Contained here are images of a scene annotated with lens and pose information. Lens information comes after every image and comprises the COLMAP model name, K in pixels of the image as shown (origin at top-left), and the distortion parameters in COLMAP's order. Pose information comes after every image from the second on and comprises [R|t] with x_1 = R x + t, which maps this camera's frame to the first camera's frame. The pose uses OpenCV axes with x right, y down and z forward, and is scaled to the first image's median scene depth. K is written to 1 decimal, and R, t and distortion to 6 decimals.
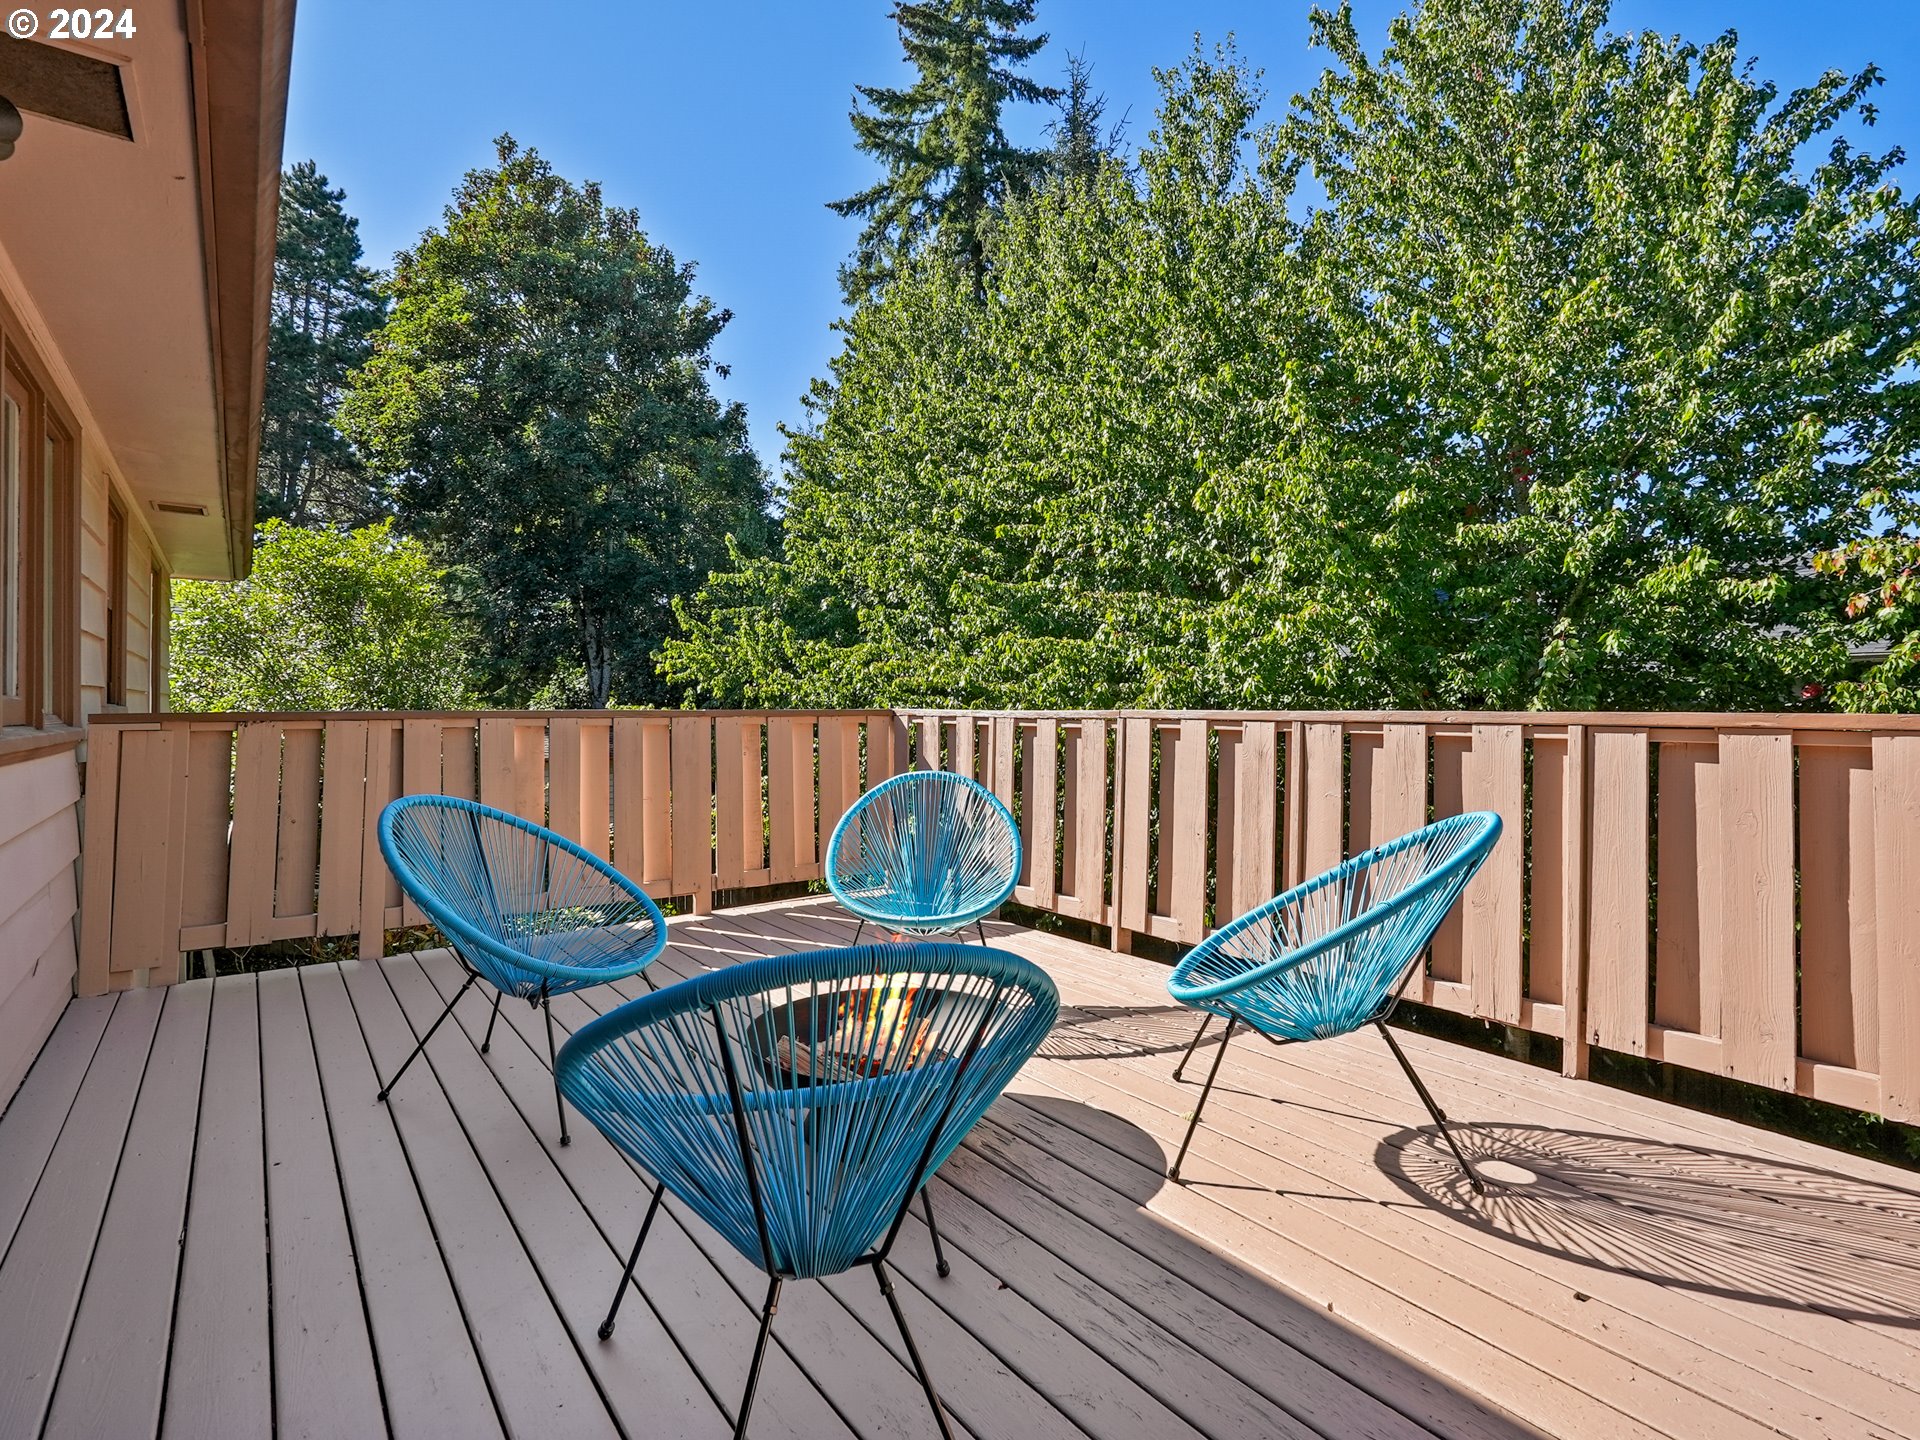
lens RADIAL K [[942.4, 0, 963.8], [0, 942.4, 709.2], [0, 0, 1]] dist [-0.011439, 0.000750]
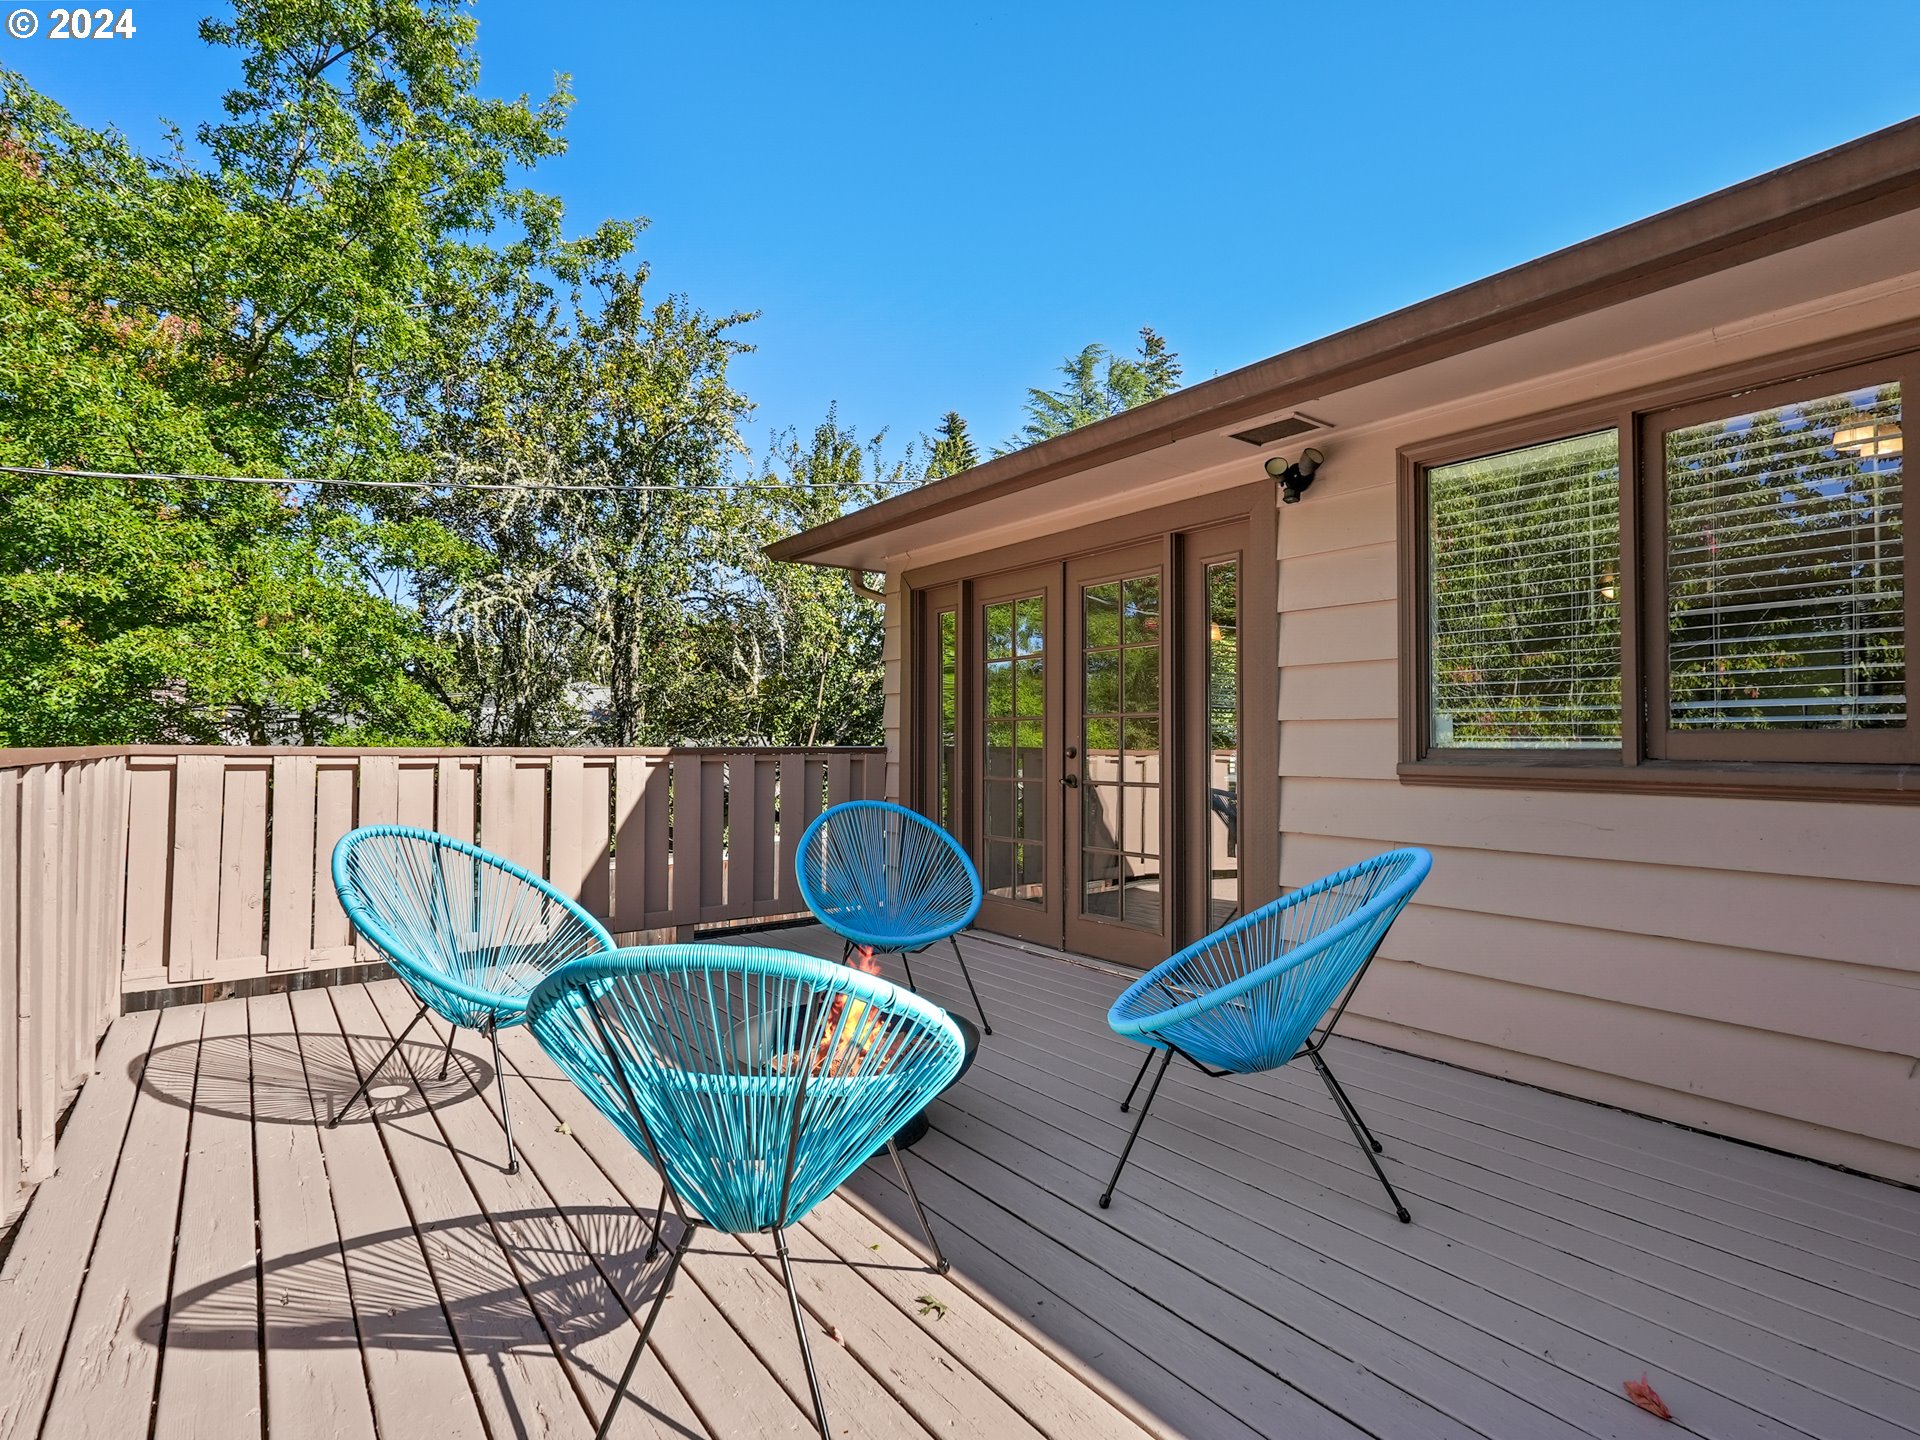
lens RADIAL K [[942.4, 0, 963.8], [0, 942.4, 709.2], [0, 0, 1]] dist [-0.011439, 0.000750]
pose [[-0.999983, -0.003631, -0.004558, -0.137930], [-0.003504, 0.999610, -0.027701, -0.003911], [0.004656, -0.027685, -0.999606, 1.474589]]
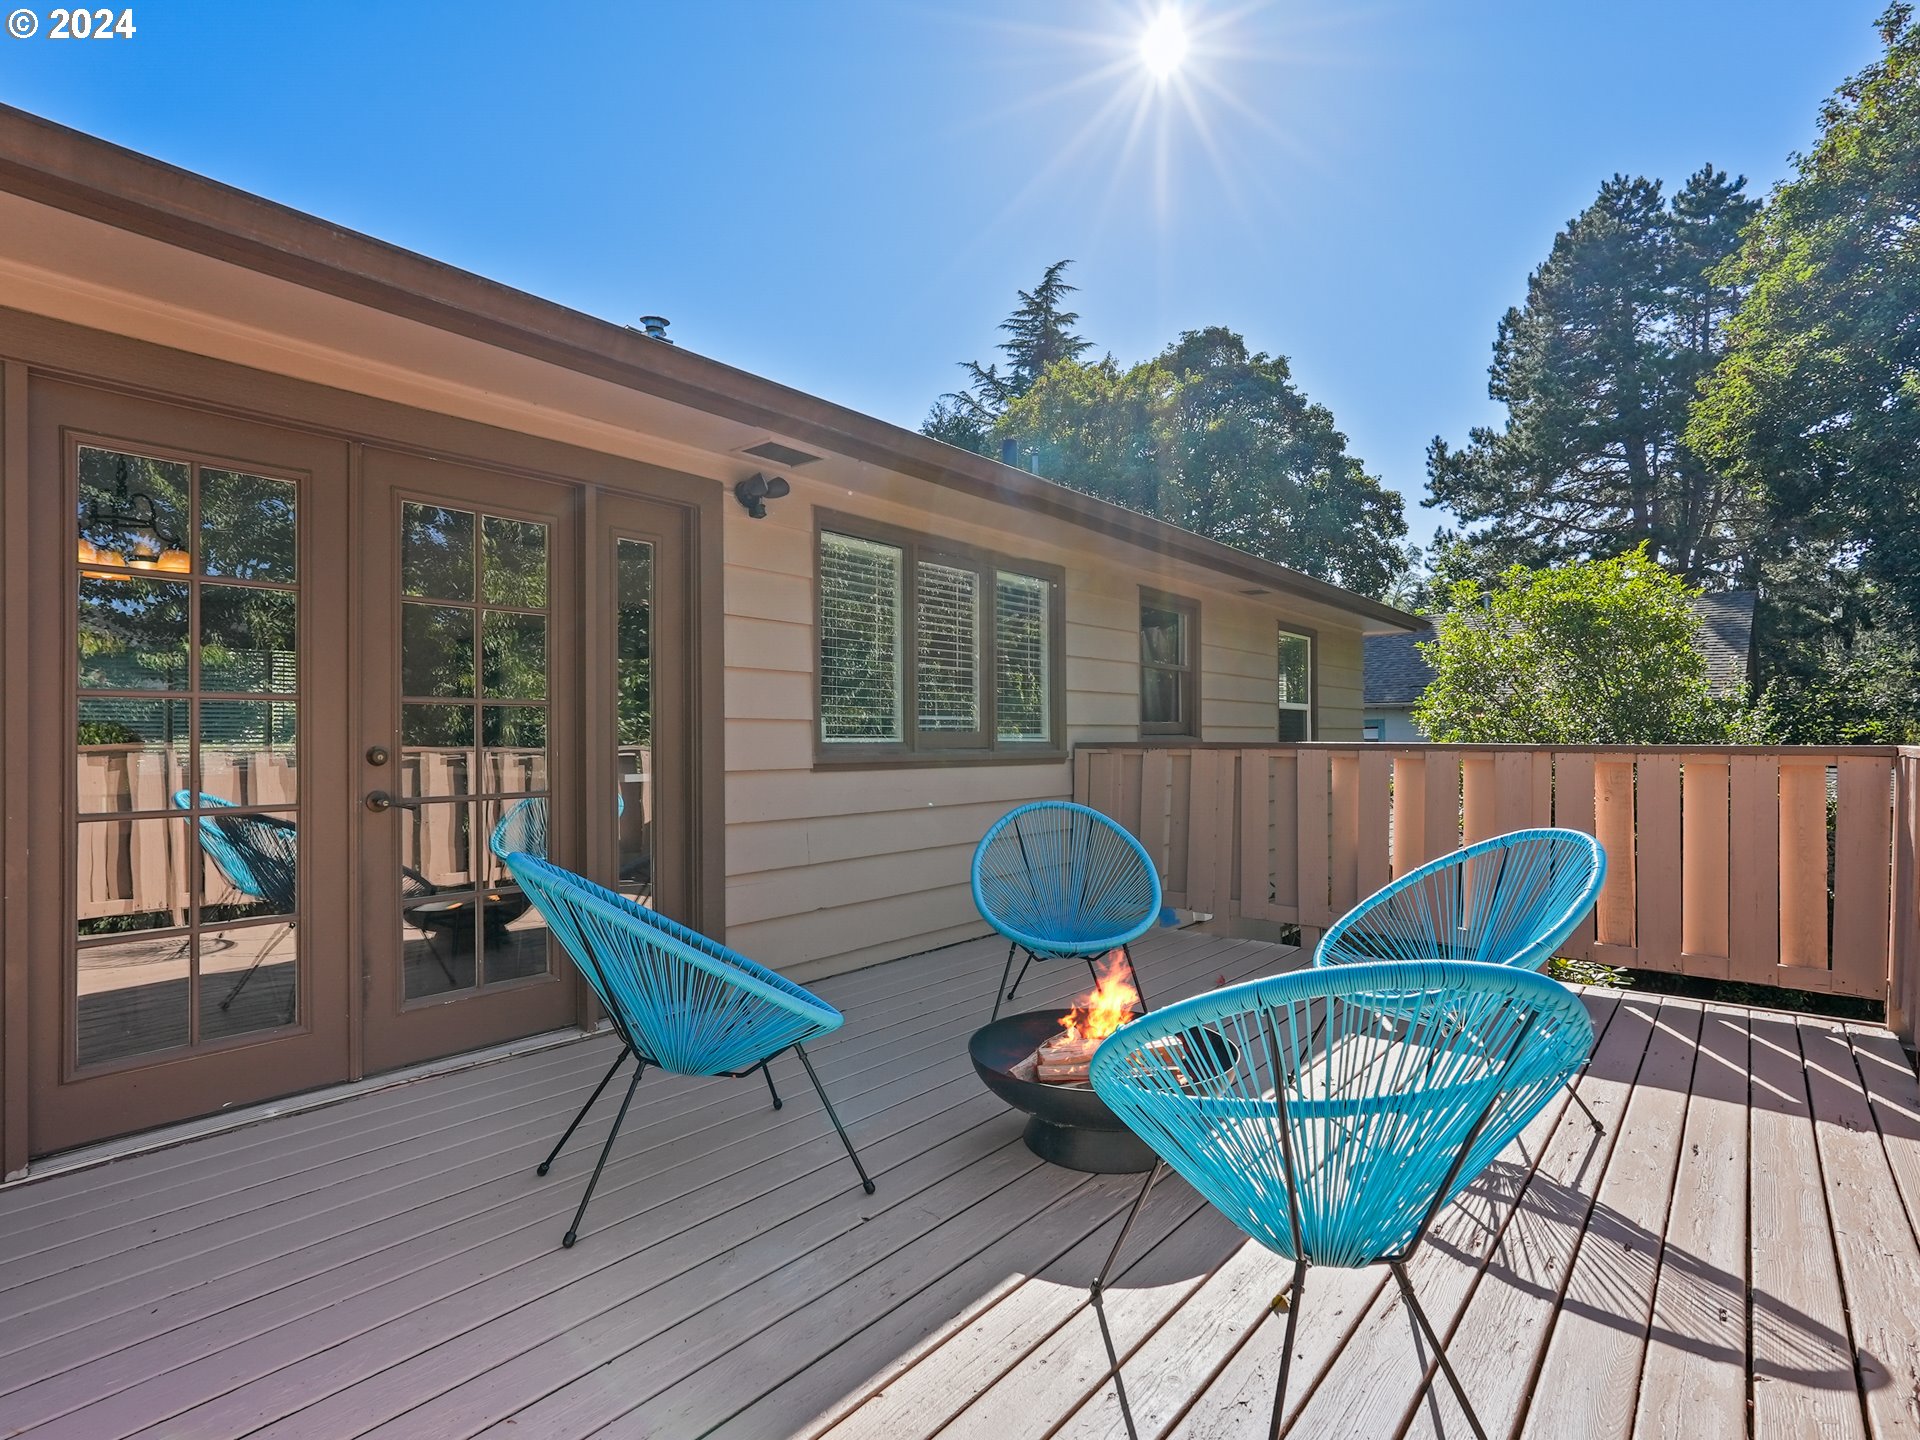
lens RADIAL K [[958.9, 0, 950.0], [0, 958.9, 723.2], [0, 0, 1]] dist [-0.013952, 0.008130]
pose [[0.220642, -0.014651, -0.975245, 0.653754], [-0.006148, 0.999846, -0.016412, 0.000328], [0.975336, 0.009617, 0.220518, 0.417882]]
